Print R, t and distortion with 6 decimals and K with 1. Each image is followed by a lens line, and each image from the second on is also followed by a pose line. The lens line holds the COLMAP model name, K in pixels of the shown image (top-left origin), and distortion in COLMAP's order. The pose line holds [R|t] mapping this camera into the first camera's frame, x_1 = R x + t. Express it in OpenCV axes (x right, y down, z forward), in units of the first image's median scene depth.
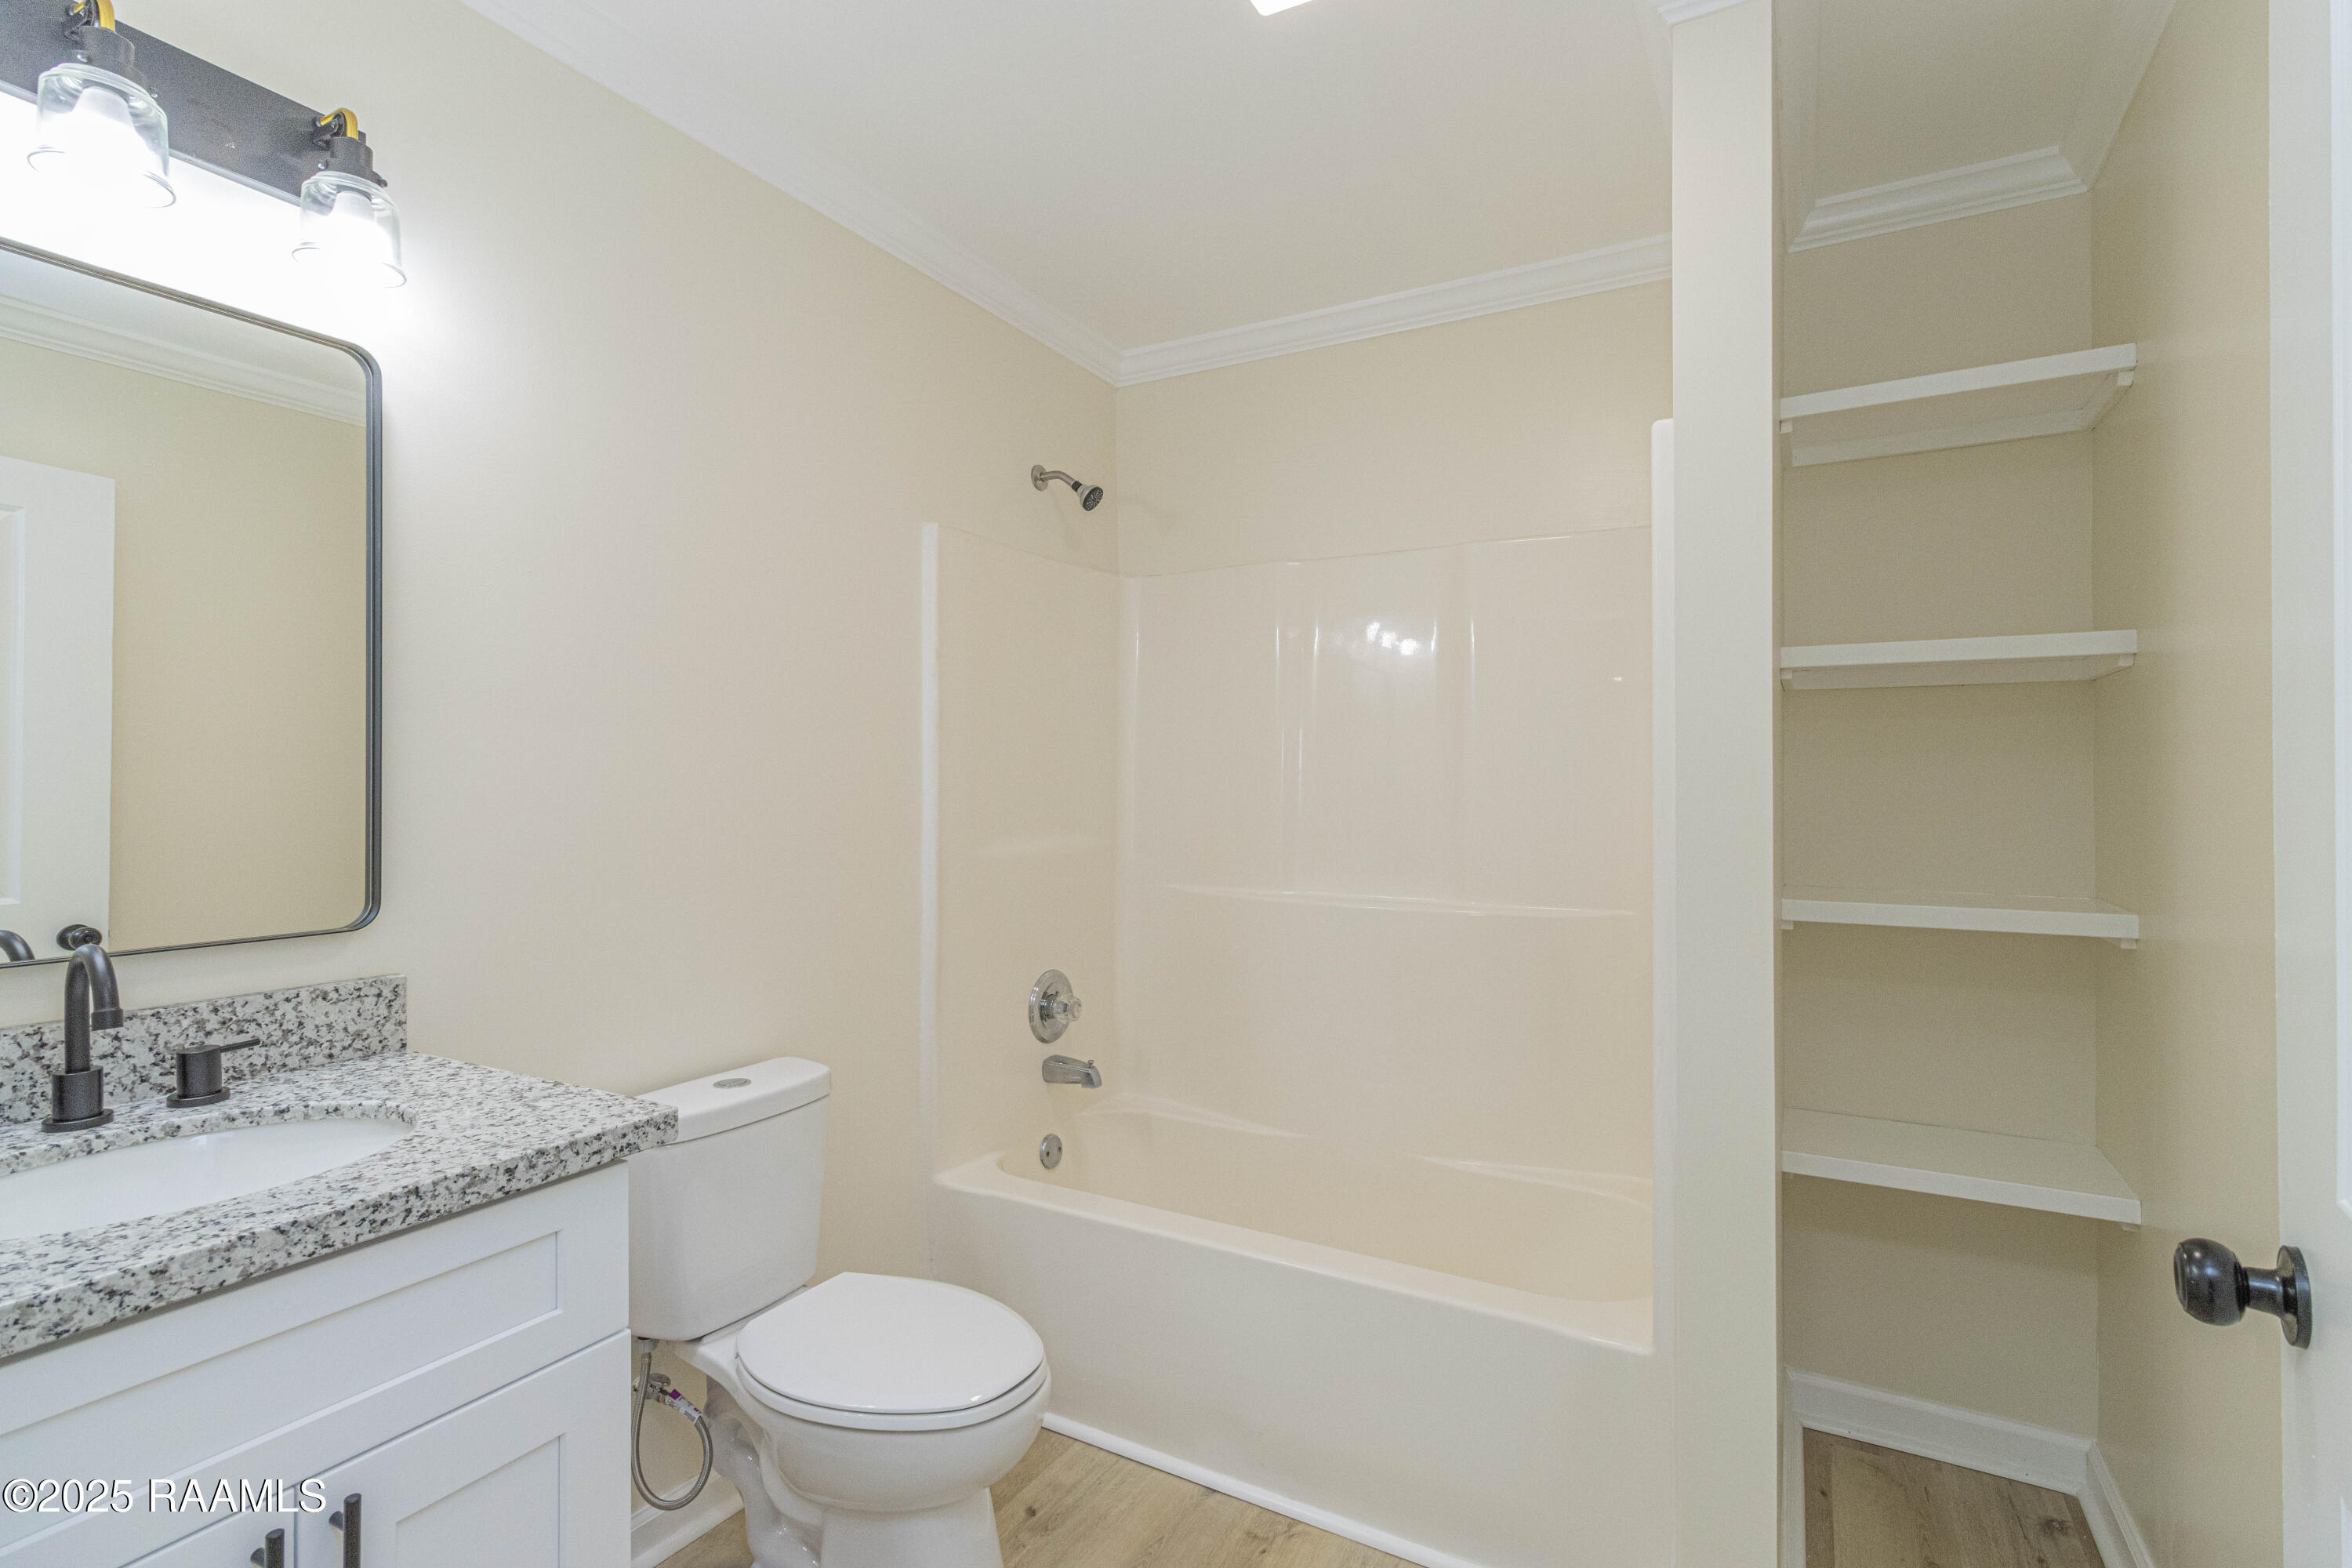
lens RADIAL K [[1149.0, 0, 1173.6], [0, 1149.0, 781.4], [0, 0, 1]] dist [0.002734, 0.000127]
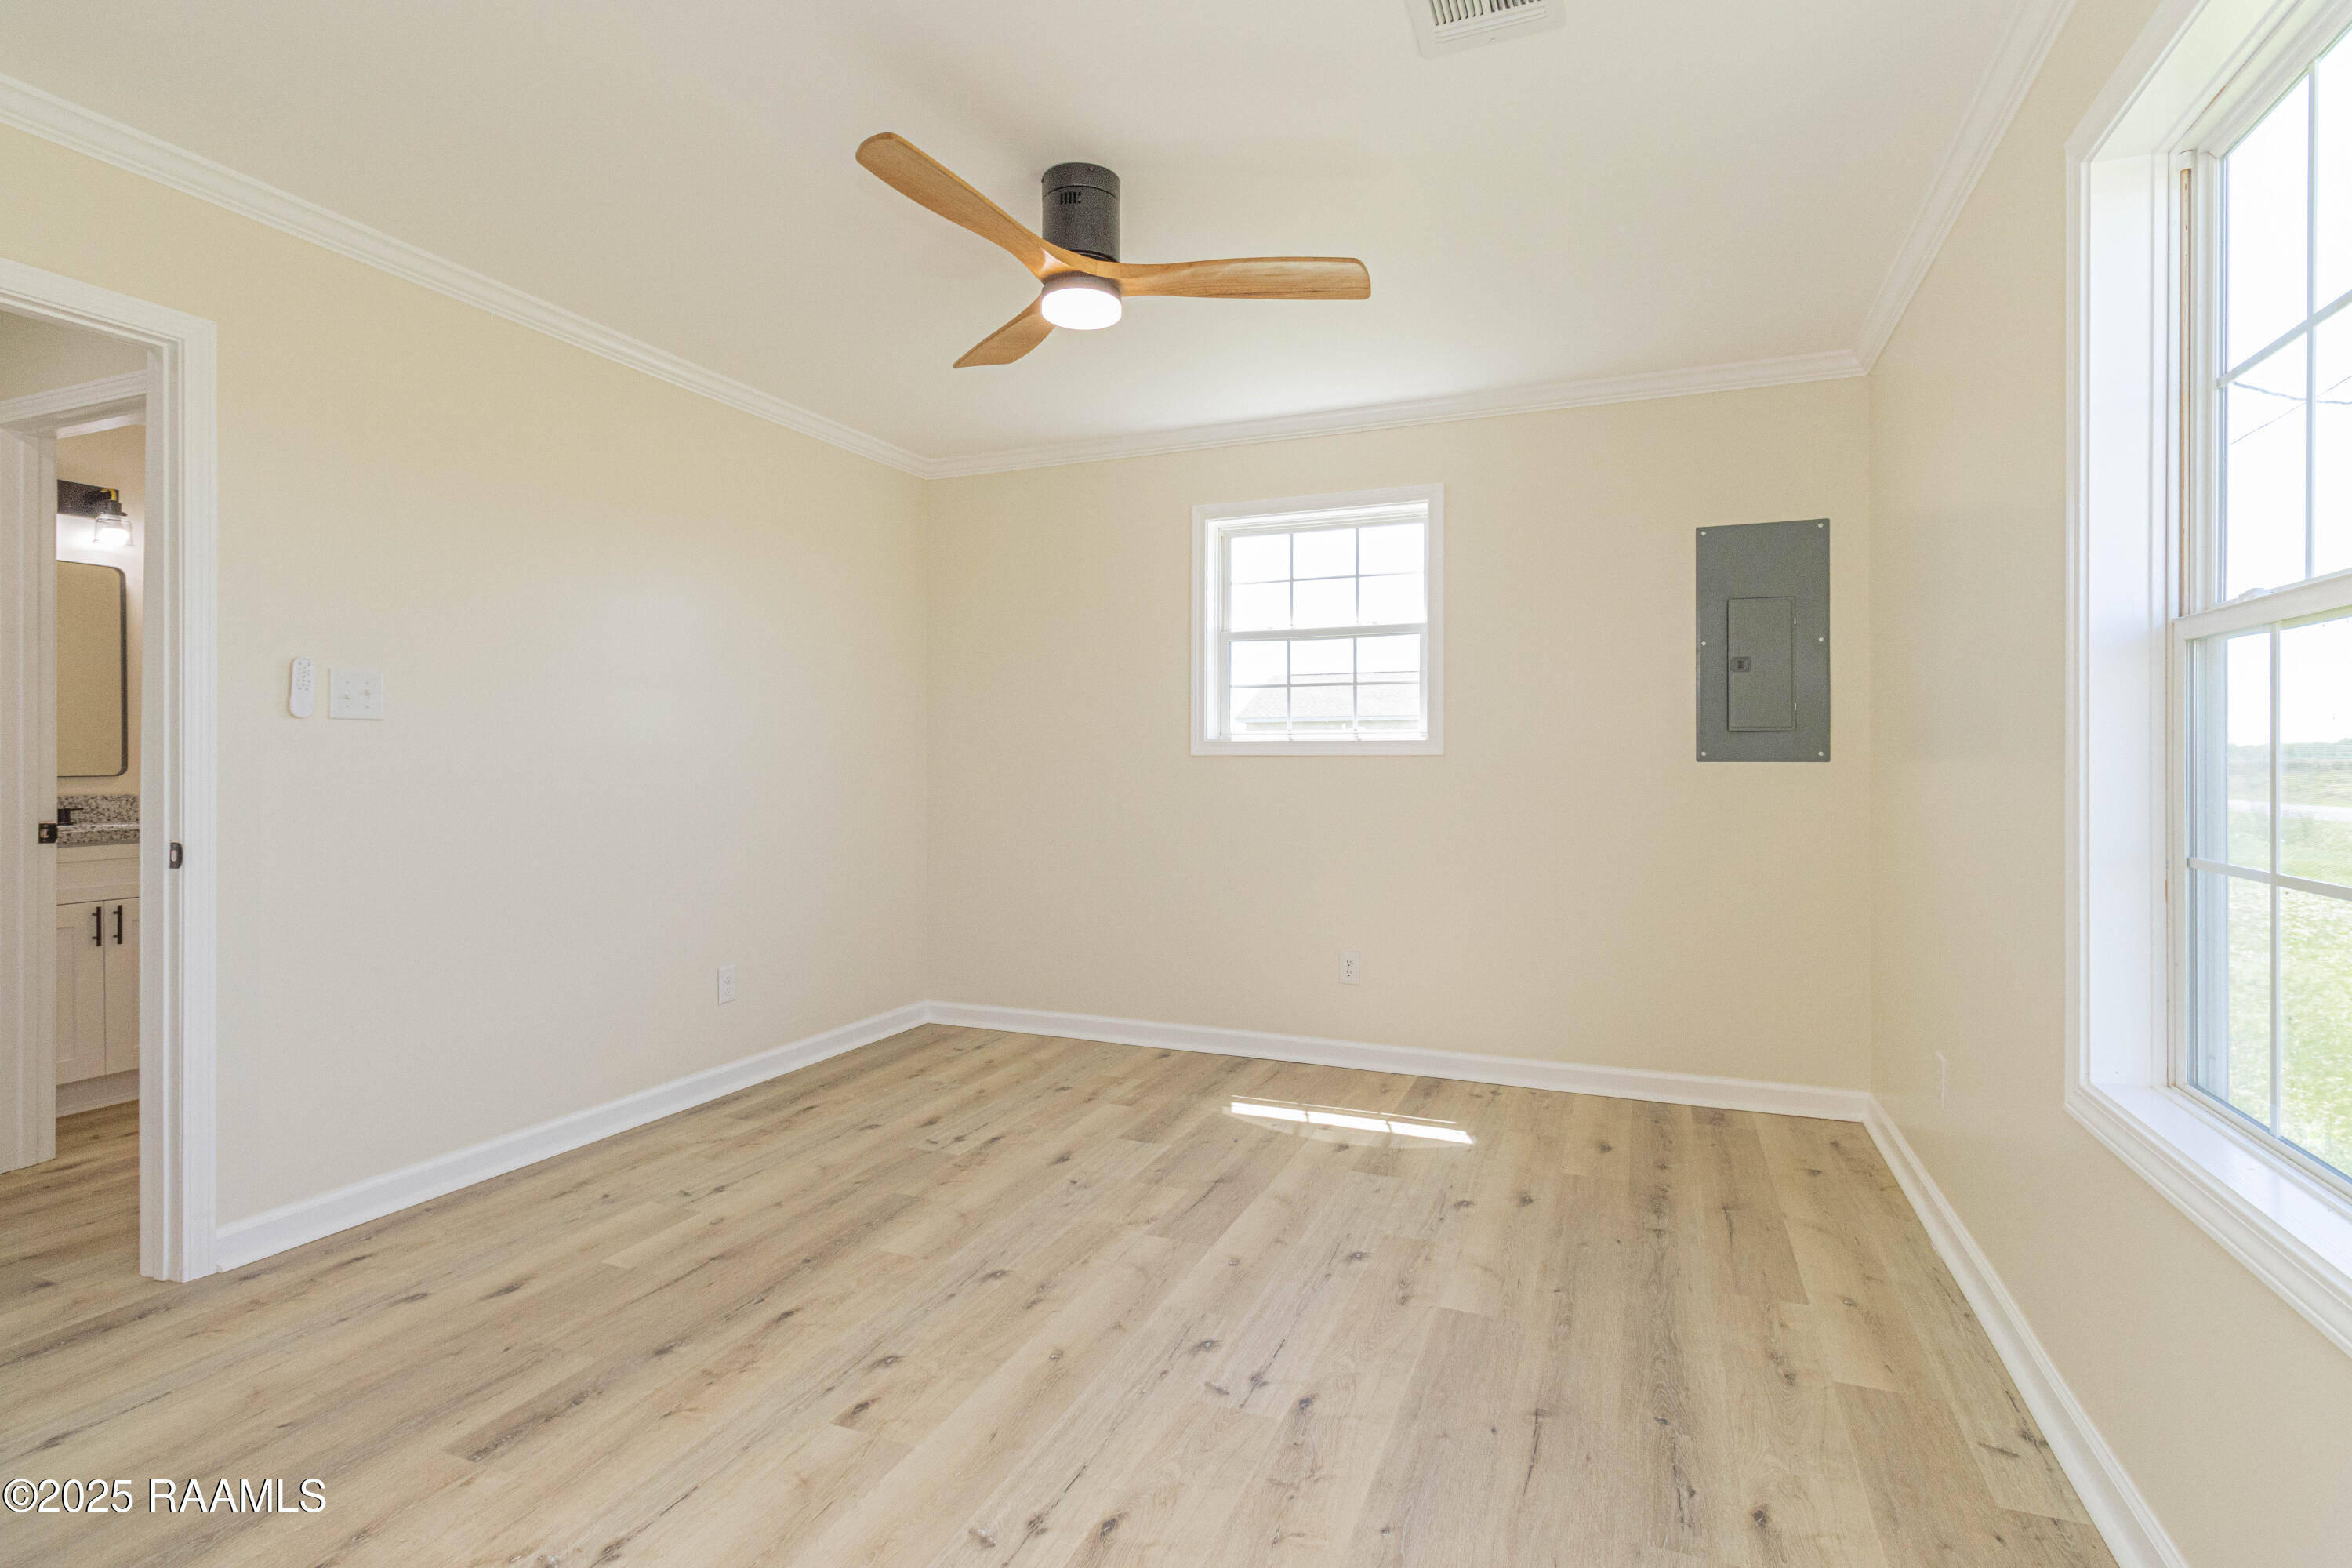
lens RADIAL K [[1149.0, 0, 1125.0], [0, 1149.0, 758.8], [0, 0, 1]] dist [0.002734, 0.000127]
pose [[0.994452, 0.005221, 0.105058, 1.464924], [-0.007595, 0.999724, 0.022216, 0.007236], [-0.104913, -0.022890, 0.994218, -2.089627]]
